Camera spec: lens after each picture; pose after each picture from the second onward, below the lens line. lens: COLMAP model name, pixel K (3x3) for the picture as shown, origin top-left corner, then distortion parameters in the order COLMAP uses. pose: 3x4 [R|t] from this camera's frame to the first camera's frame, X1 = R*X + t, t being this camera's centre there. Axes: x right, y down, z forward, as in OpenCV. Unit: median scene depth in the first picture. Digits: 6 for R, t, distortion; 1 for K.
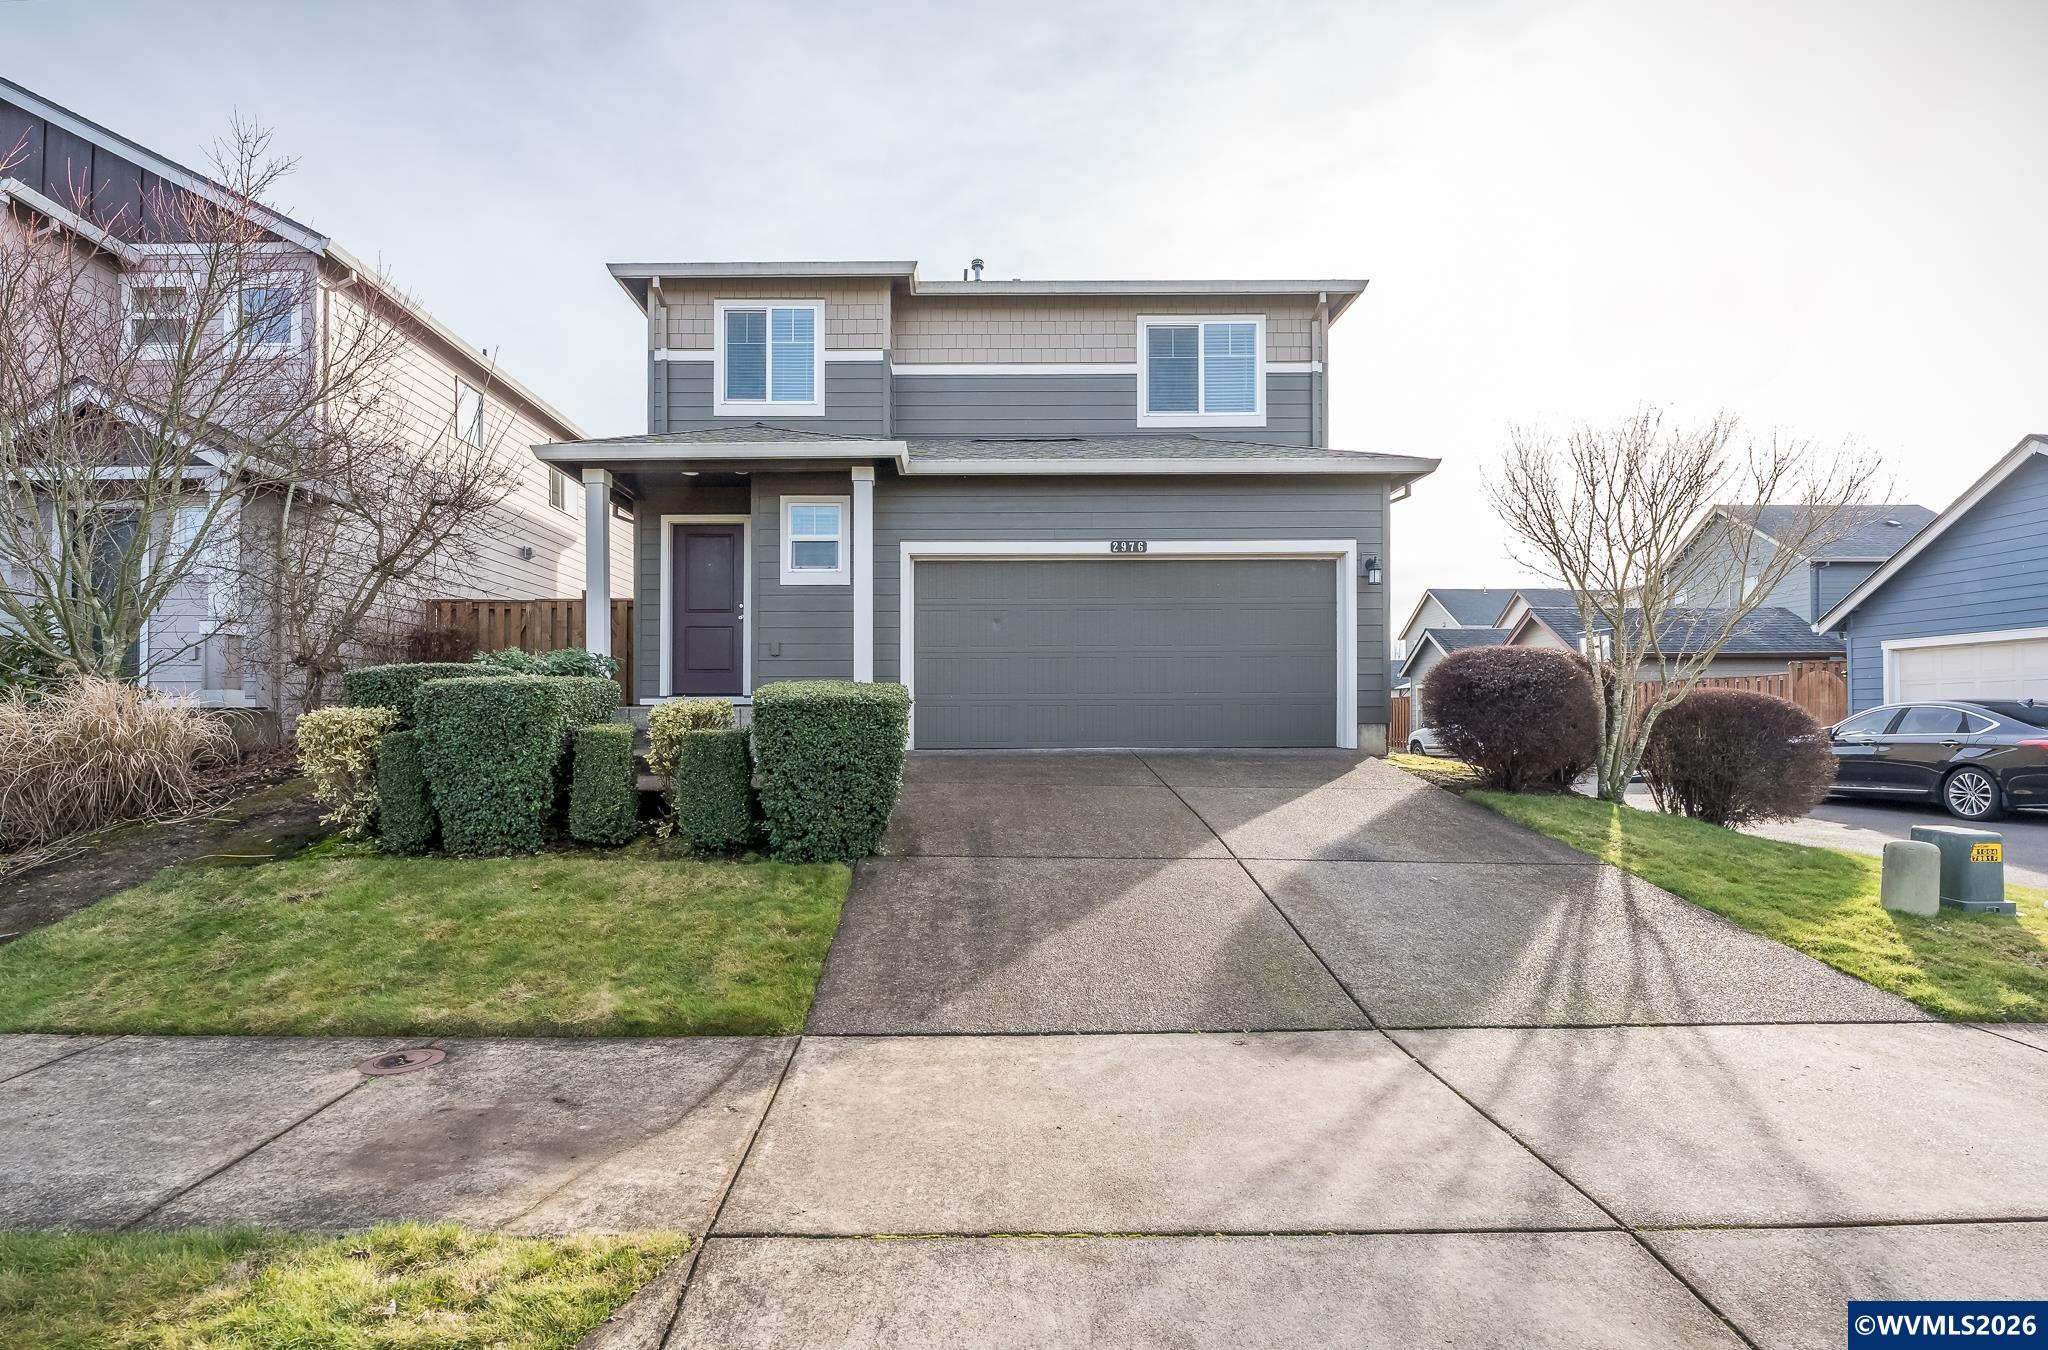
lens RADIAL K [[832.8, 0, 1021.5], [0, 832.8, 713.9], [0, 0, 1]] dist [0.002092, -0.005220]
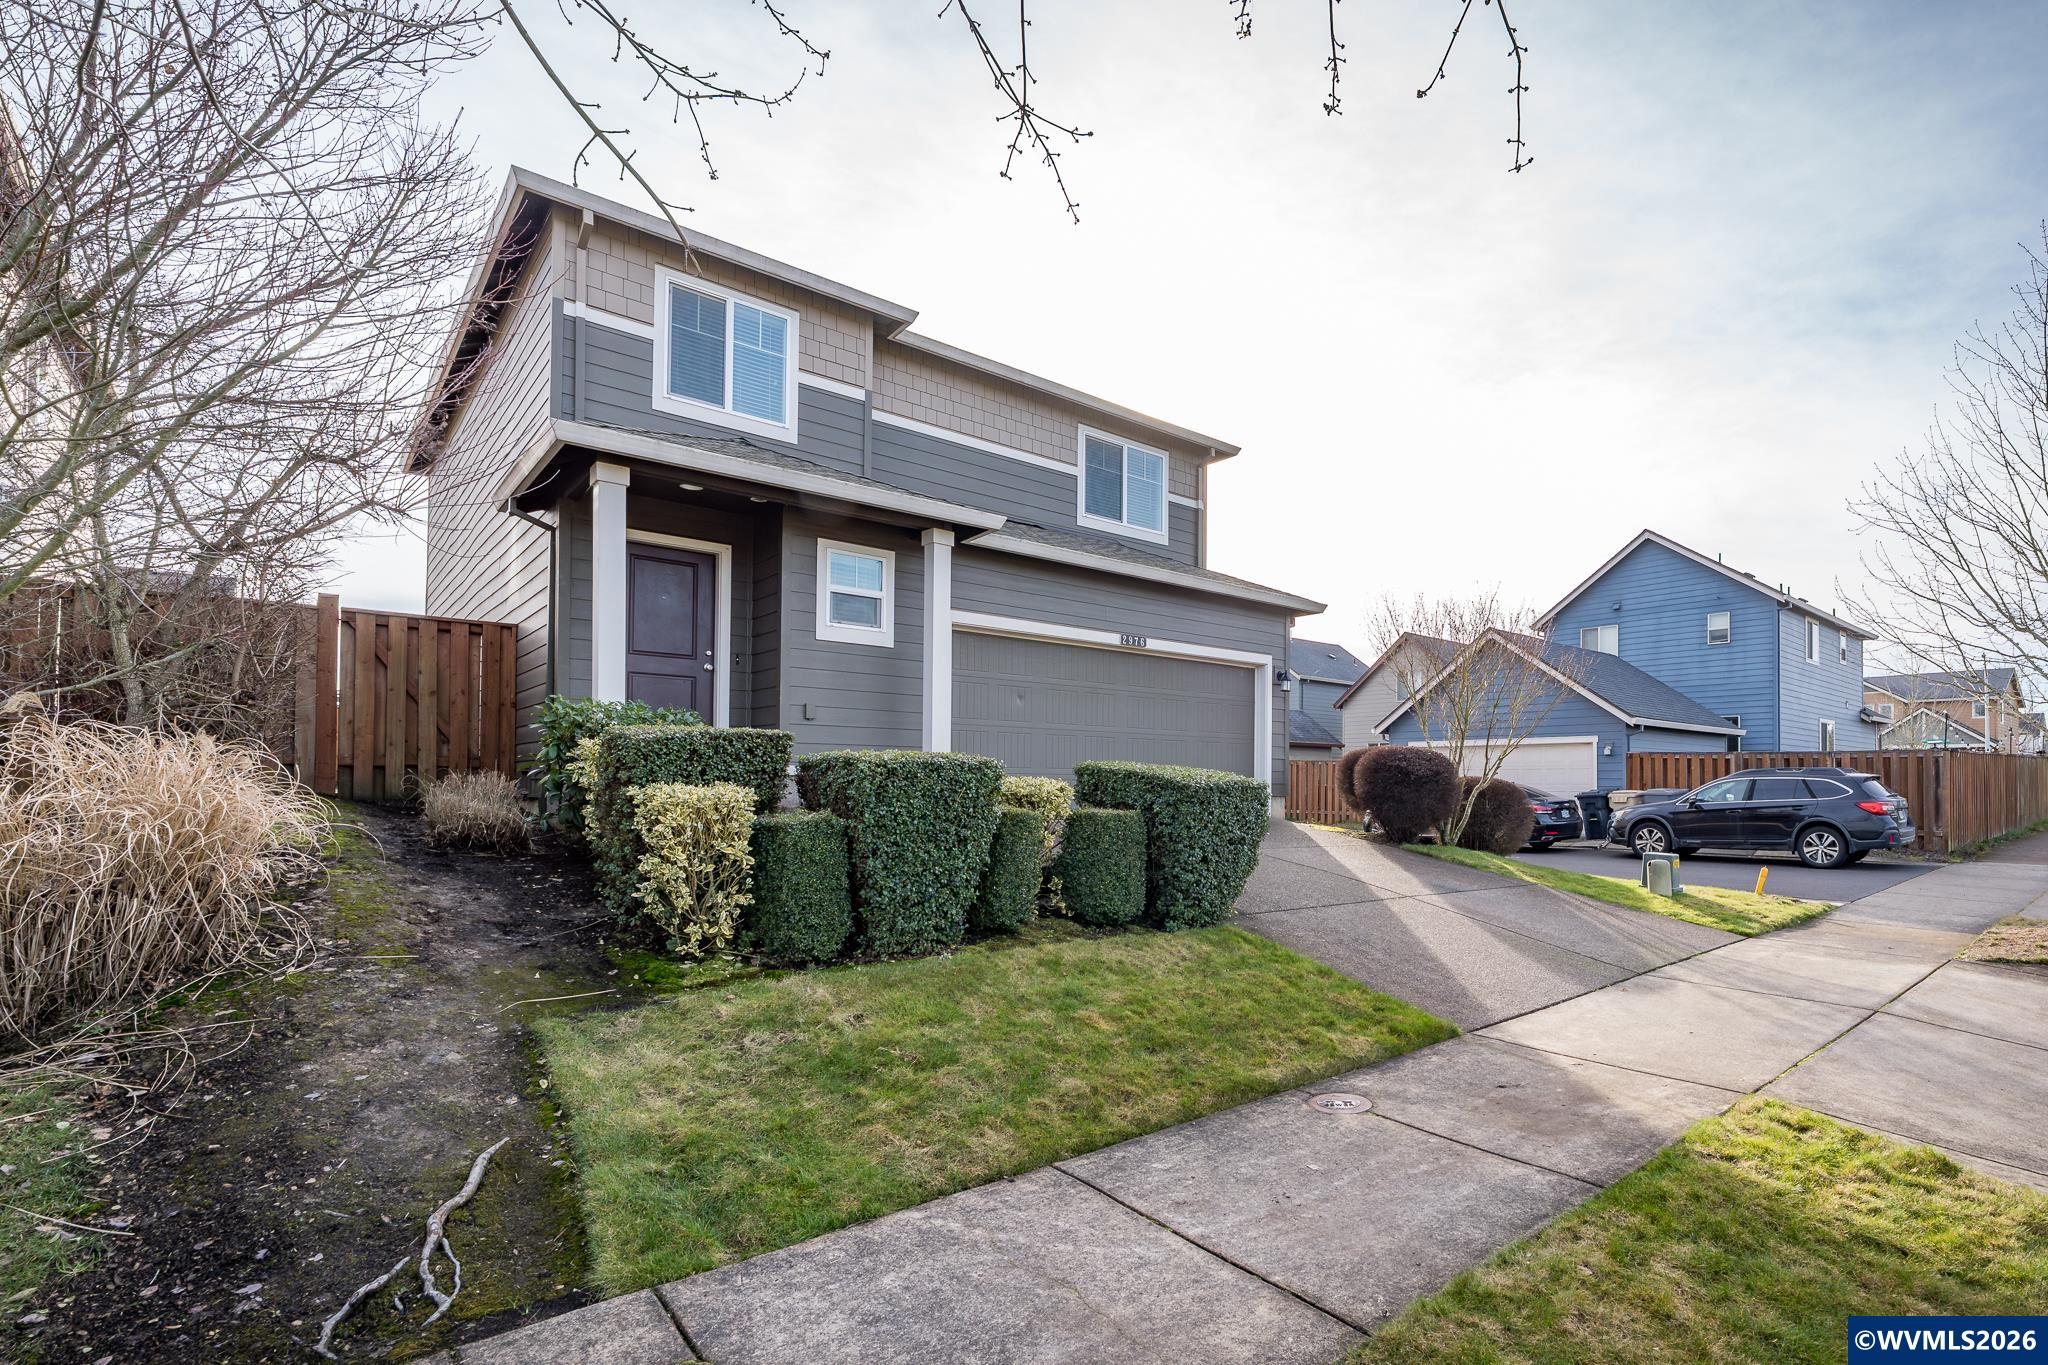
lens RADIAL K [[929.2, 0, 1024.4], [0, 929.2, 762.2], [0, 0, 1]] dist [-0.000028, 0.000034]
pose [[0.783617, 0.022212, 0.620847, -0.680831], [-0.014378, 0.999741, -0.017620, -0.010302], [-0.621078, 0.004881, 0.783734, 0.090920]]
